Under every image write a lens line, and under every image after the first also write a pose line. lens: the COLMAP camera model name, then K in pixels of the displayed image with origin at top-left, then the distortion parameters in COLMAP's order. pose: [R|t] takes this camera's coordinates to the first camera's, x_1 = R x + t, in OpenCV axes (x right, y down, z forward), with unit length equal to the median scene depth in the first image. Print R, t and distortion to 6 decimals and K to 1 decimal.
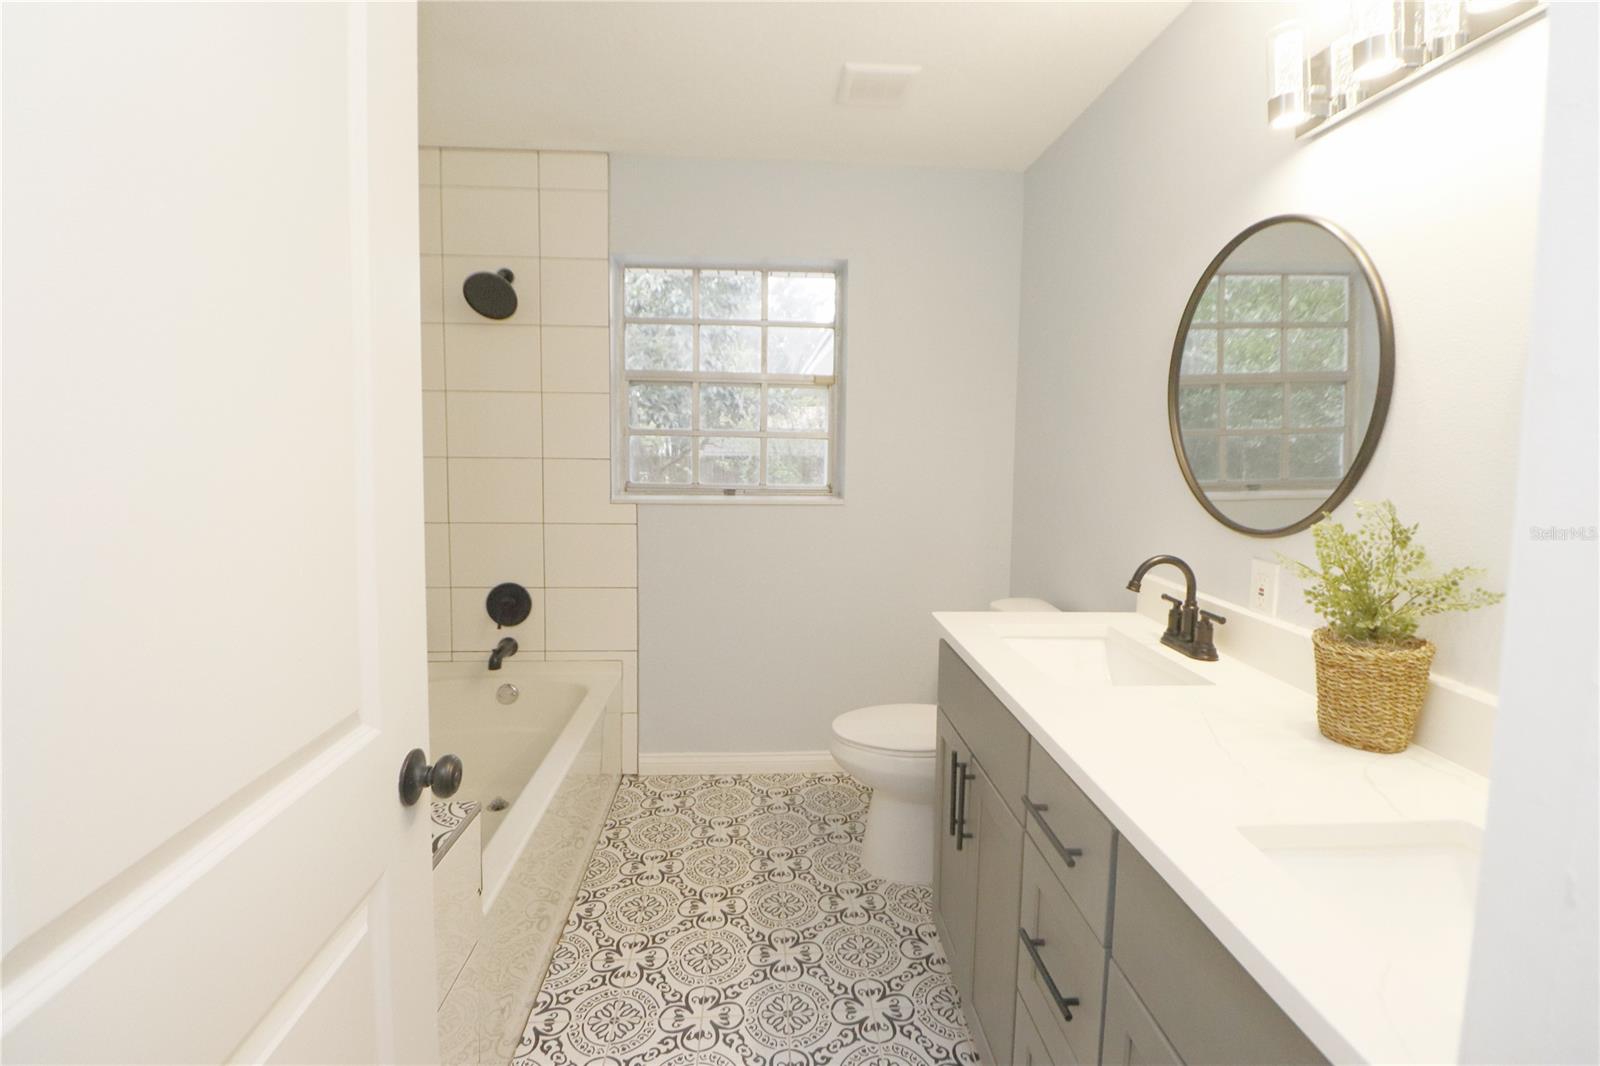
lens RADIAL K [[736.3, 0, 805.1], [0, 736.3, 491.3], [0, 0, 1]] dist [0.003325, -0.015648]
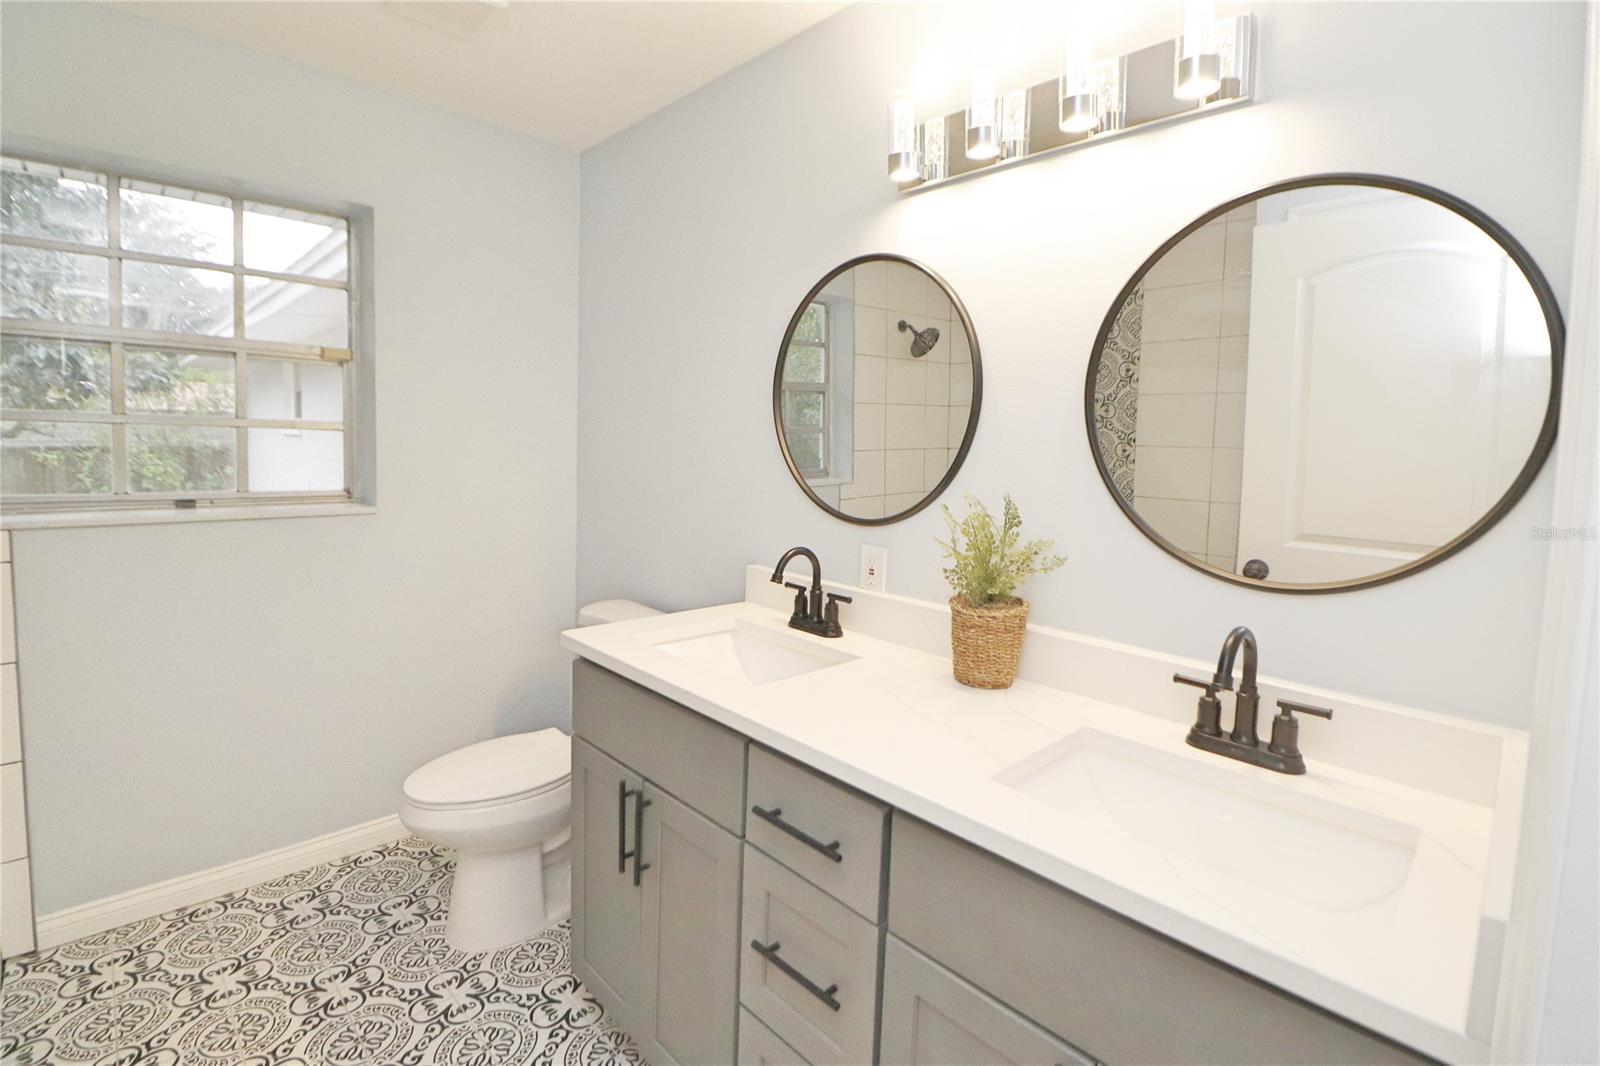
lens RADIAL K [[737.4, 0, 807.4], [0, 737.4, 491.9], [0, 0, 1]] dist [-0.001373, -0.009848]
pose [[0.756776, -0.034039, 0.652787, -0.173619], [0.026350, 0.999420, 0.021567, -0.015144], [-0.653143, 0.000880, 0.757234, 0.132806]]
